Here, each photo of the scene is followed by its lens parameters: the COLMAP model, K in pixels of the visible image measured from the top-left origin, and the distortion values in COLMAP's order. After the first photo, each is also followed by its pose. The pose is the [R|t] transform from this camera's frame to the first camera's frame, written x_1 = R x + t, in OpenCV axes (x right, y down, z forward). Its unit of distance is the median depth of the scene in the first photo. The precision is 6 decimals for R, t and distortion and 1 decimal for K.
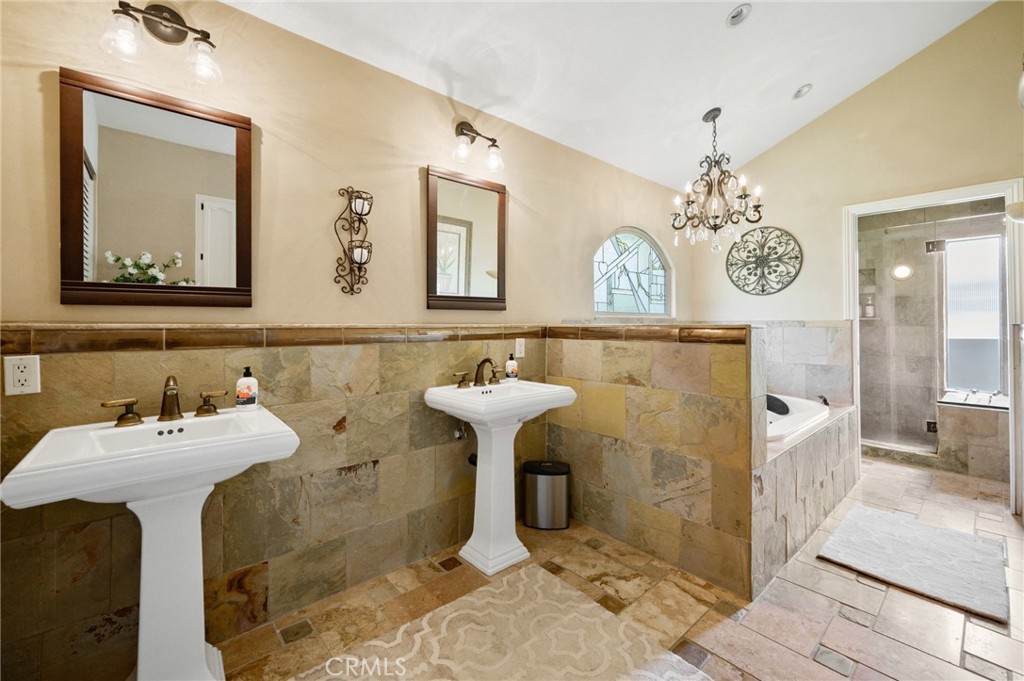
lens RADIAL K [[414.1, 0, 517.9], [0, 414.1, 321.7], [0, 0, 1]] dist [-0.000193, 0.000675]
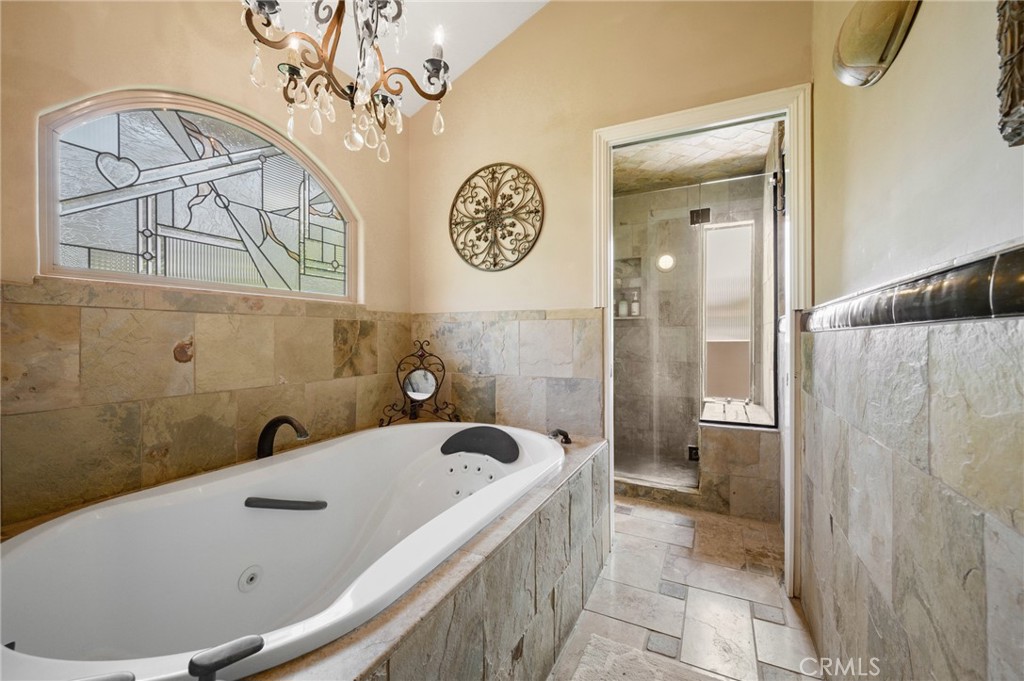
lens RADIAL K [[414.1, 0, 514.2], [0, 414.1, 338.3], [0, 0, 1]] dist [-0.000193, 0.000675]
pose [[0.923204, 0.002112, 0.384305, 0.382057], [-0.006635, 0.999923, 0.010443, 0.033683], [-0.384254, -0.012191, 0.923147, 0.405493]]
